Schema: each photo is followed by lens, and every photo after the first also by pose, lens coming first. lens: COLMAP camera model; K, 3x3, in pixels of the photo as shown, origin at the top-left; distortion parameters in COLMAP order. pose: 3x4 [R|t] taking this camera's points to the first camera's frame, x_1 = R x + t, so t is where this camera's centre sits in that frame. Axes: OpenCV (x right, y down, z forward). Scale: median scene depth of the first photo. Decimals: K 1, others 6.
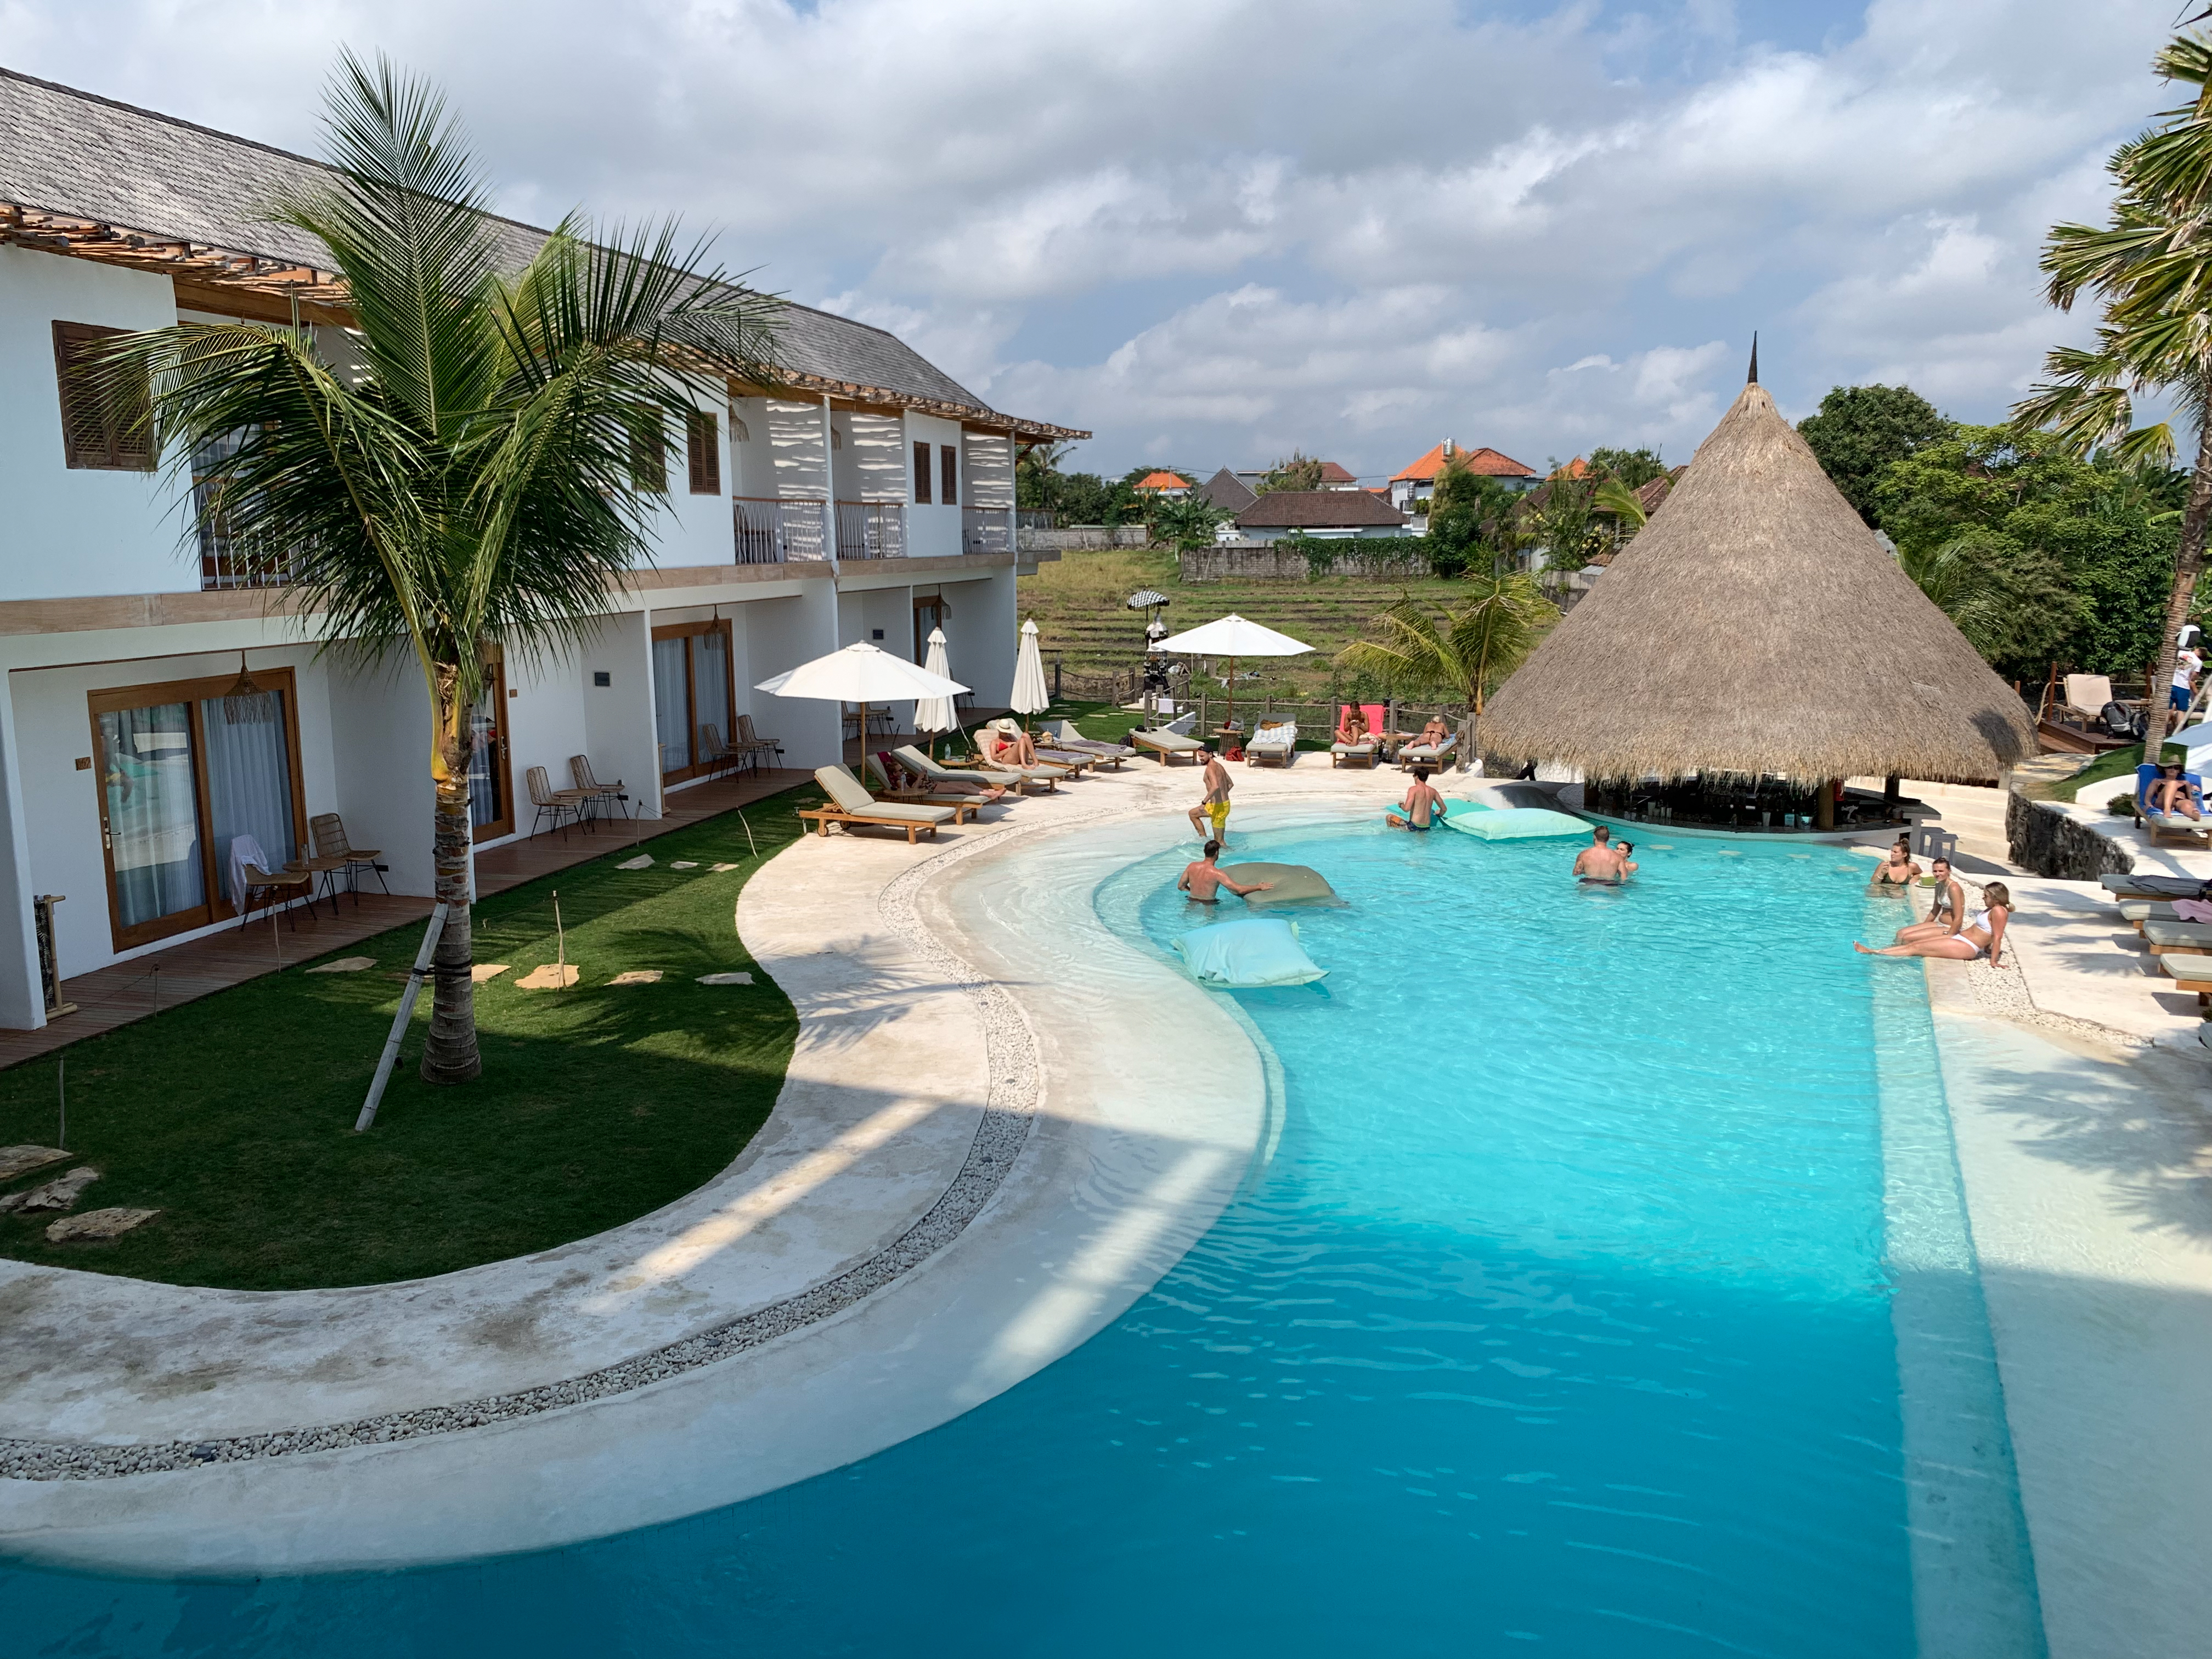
lens RADIAL K [[1669.2, 0, 1149.3], [0, 1669.2, 782.0], [0, 0, 1]] dist [0.027095, -0.032995]
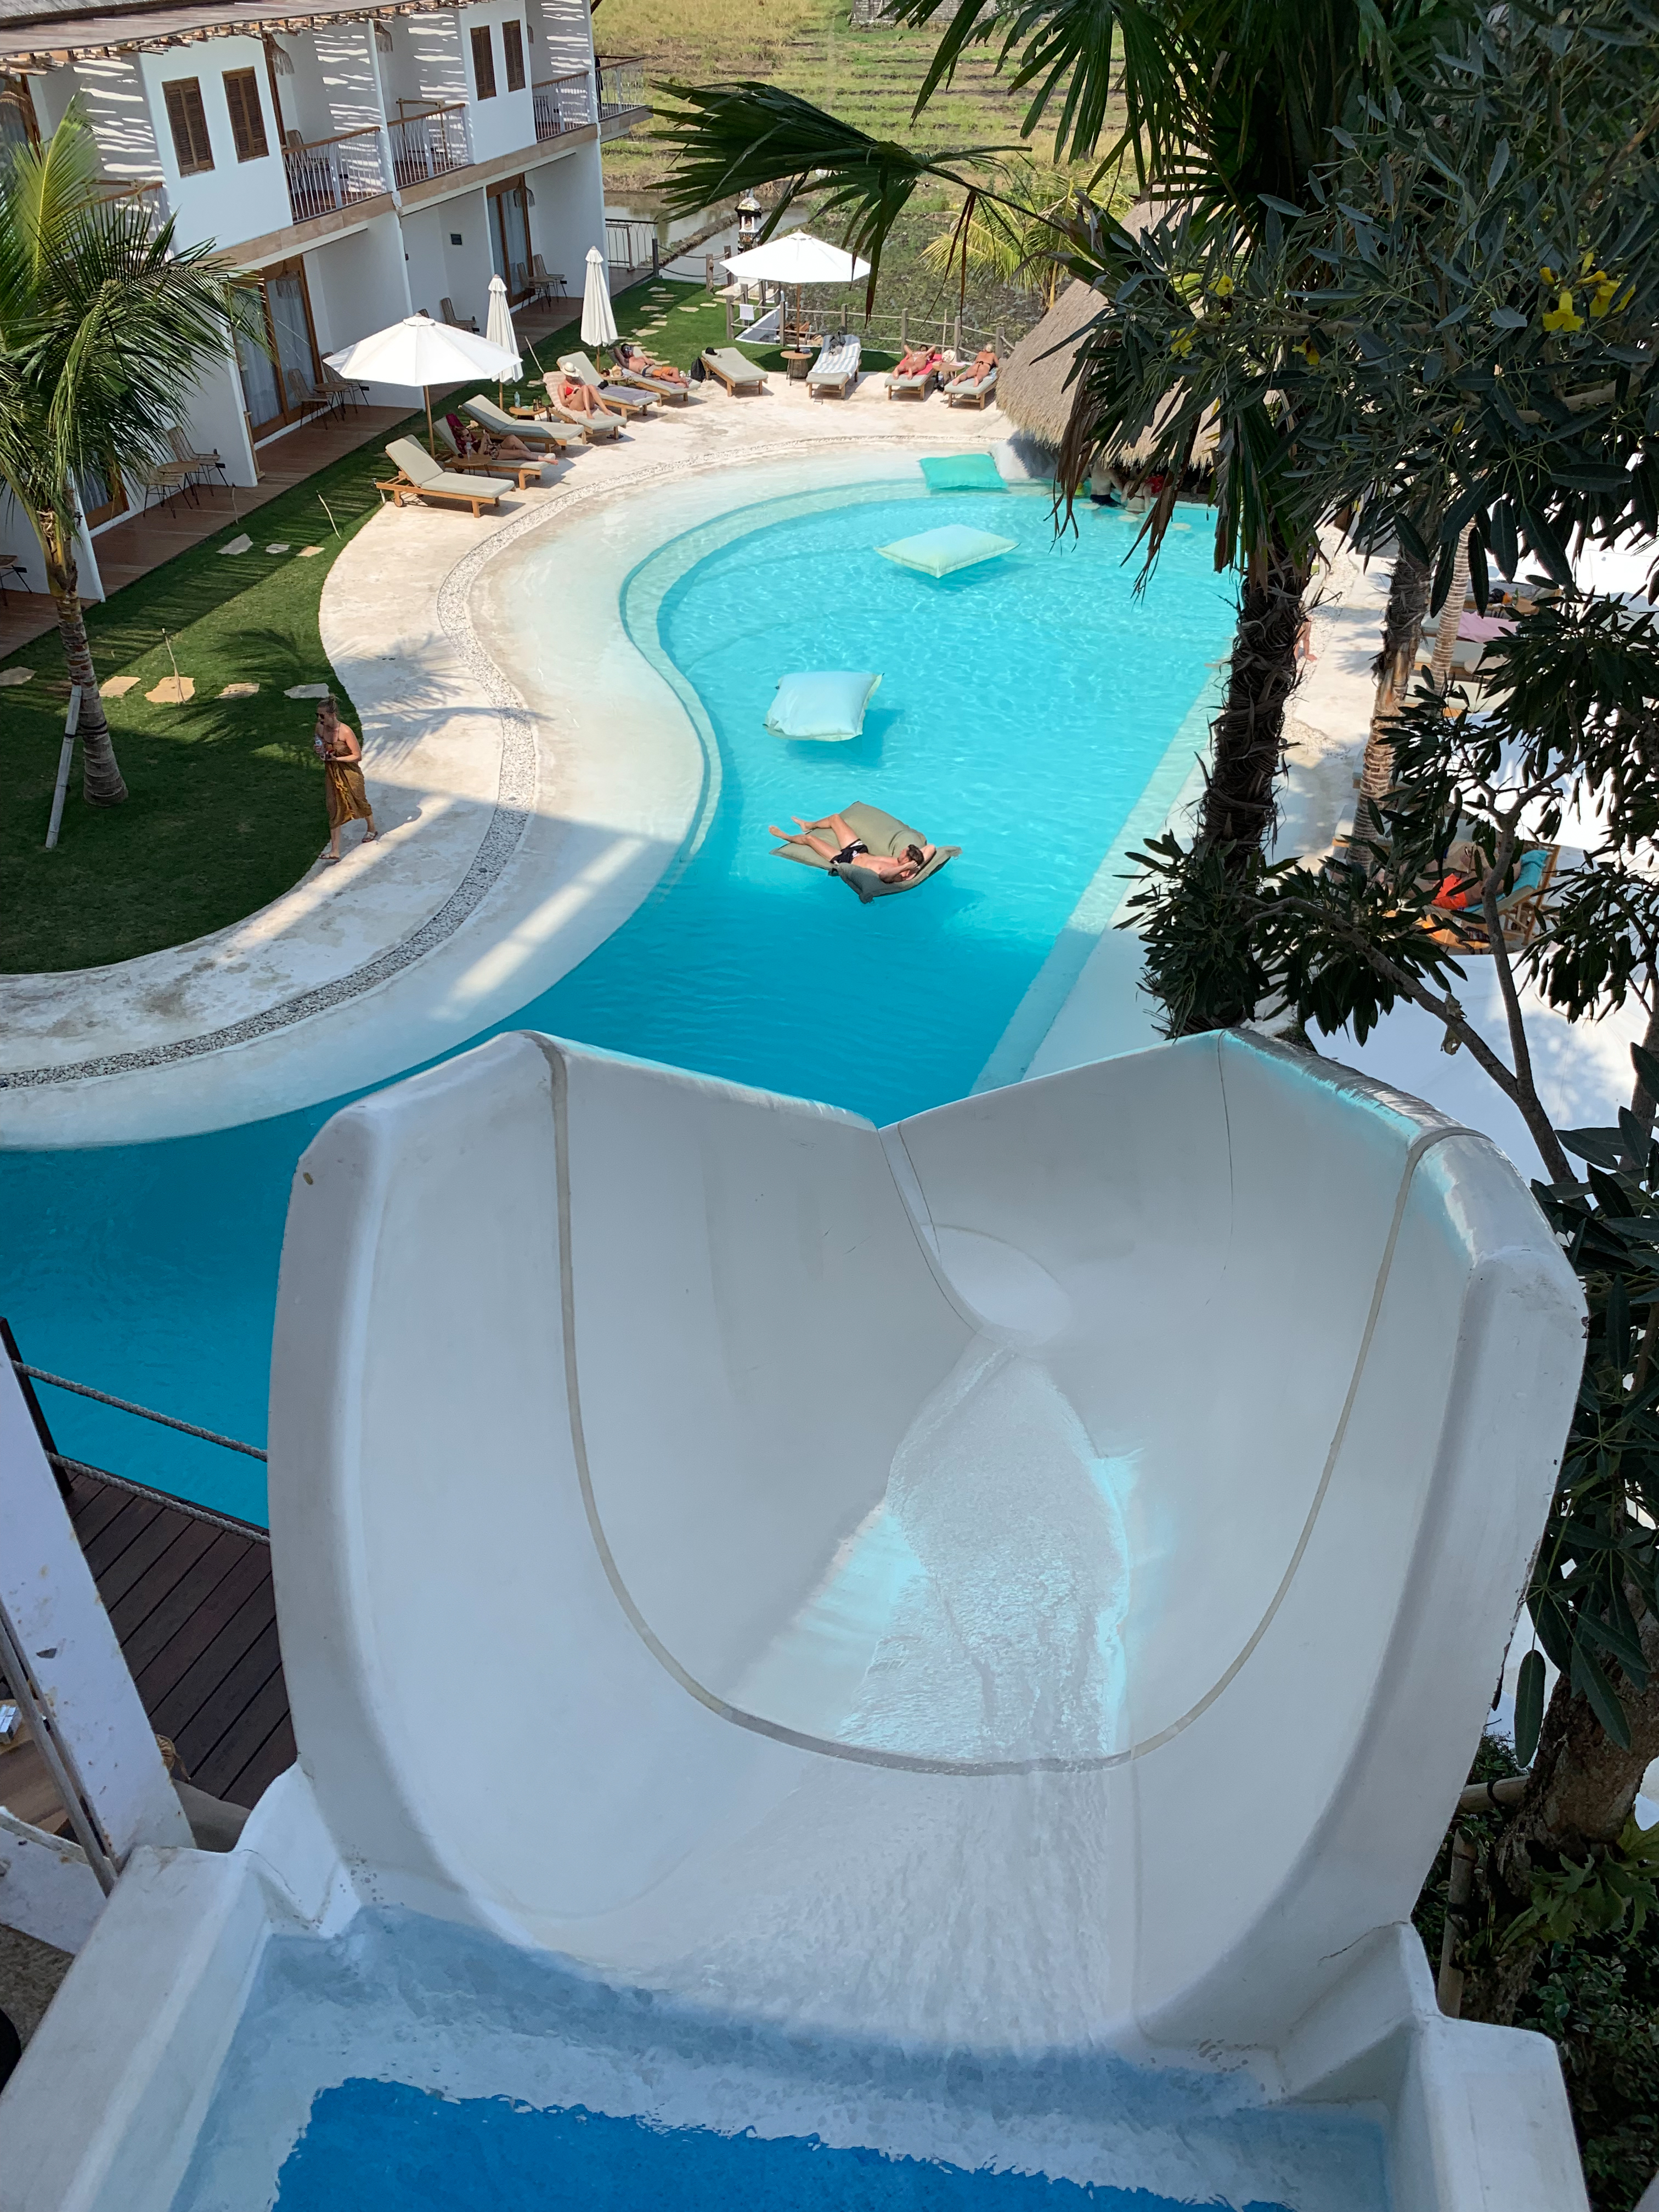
lens RADIAL K [[1675.6, 0, 835.8], [0, 1675.6, 1020.2], [0, 0, 1]] dist [0.037373, -0.002762]
pose [[0.999969, 0.007794, 0.000787, 0.105162], [-0.007398, 0.906460, 0.422228, -0.138350], [0.002577, -0.422220, 0.906490, -0.194673]]
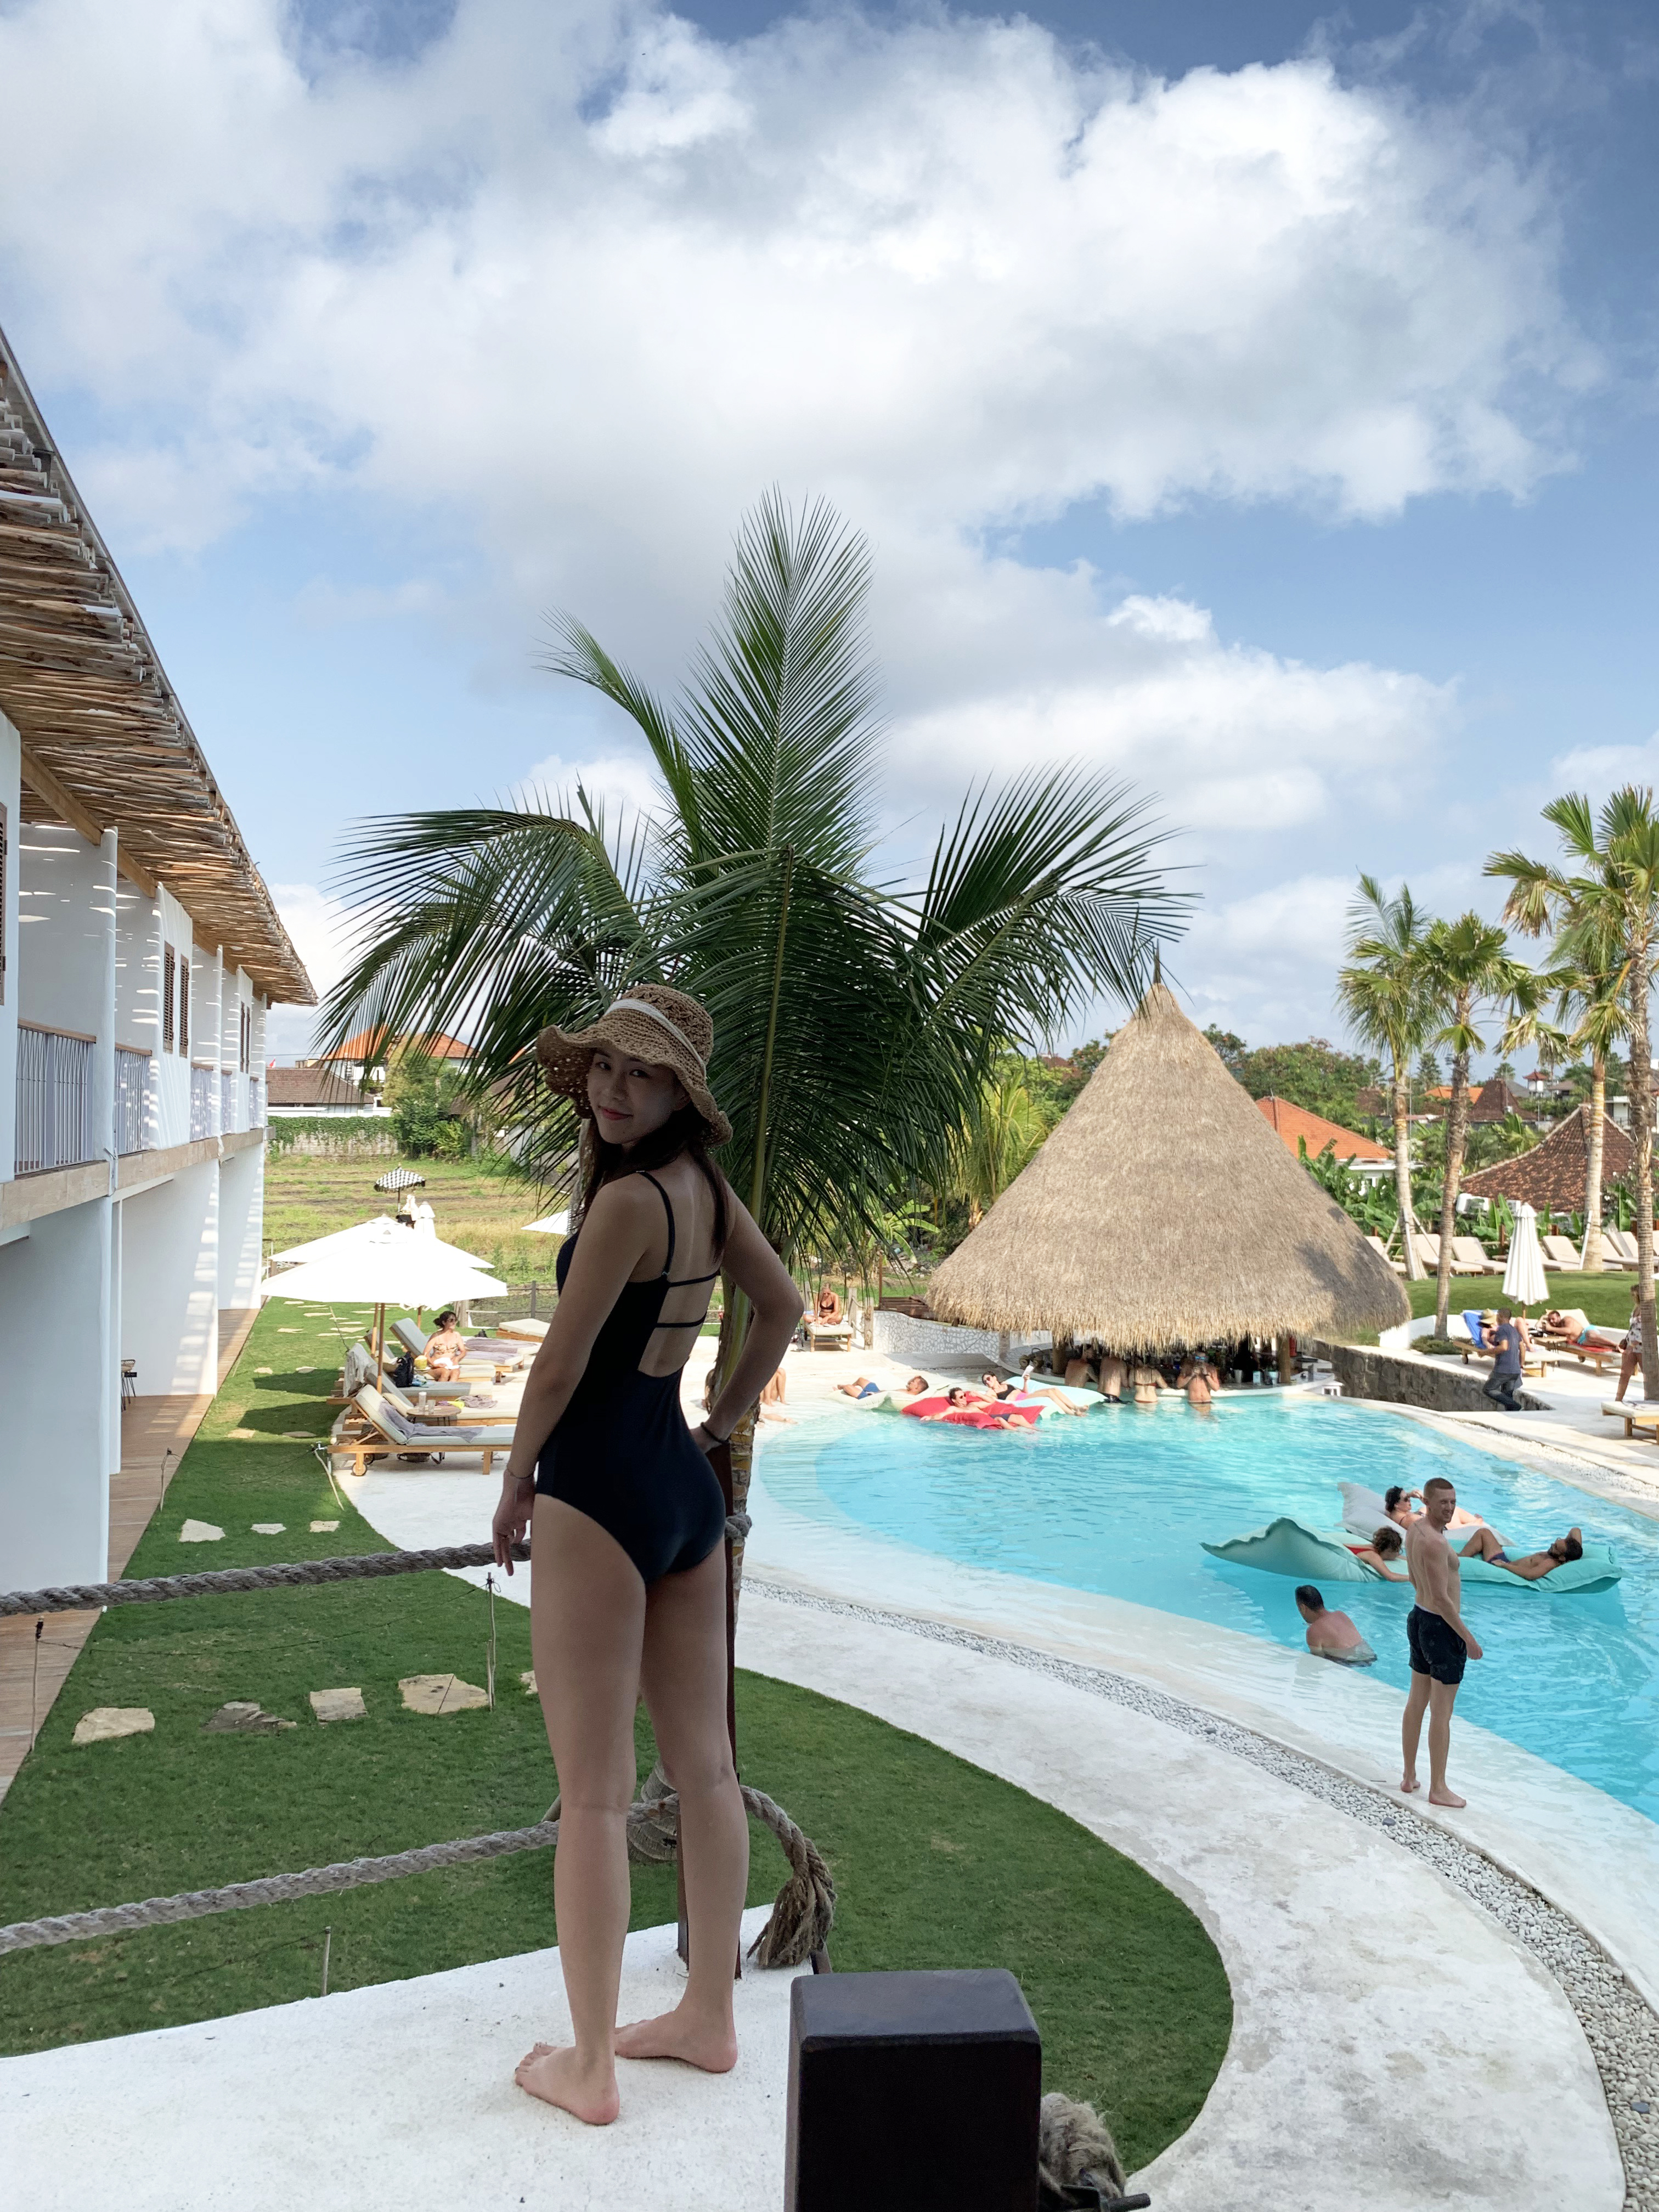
lens RADIAL K [[1672.4, 0, 829.5], [0, 1672.4, 1106.0], [0, 0, 1]] dist [0.053014, -0.004196]
pose [[0.888448, 0.006675, 0.458928, -0.378756], [0.062712, 0.988751, -0.135787, -0.021248], [-0.454672, 0.149420, 0.878036, 0.147949]]
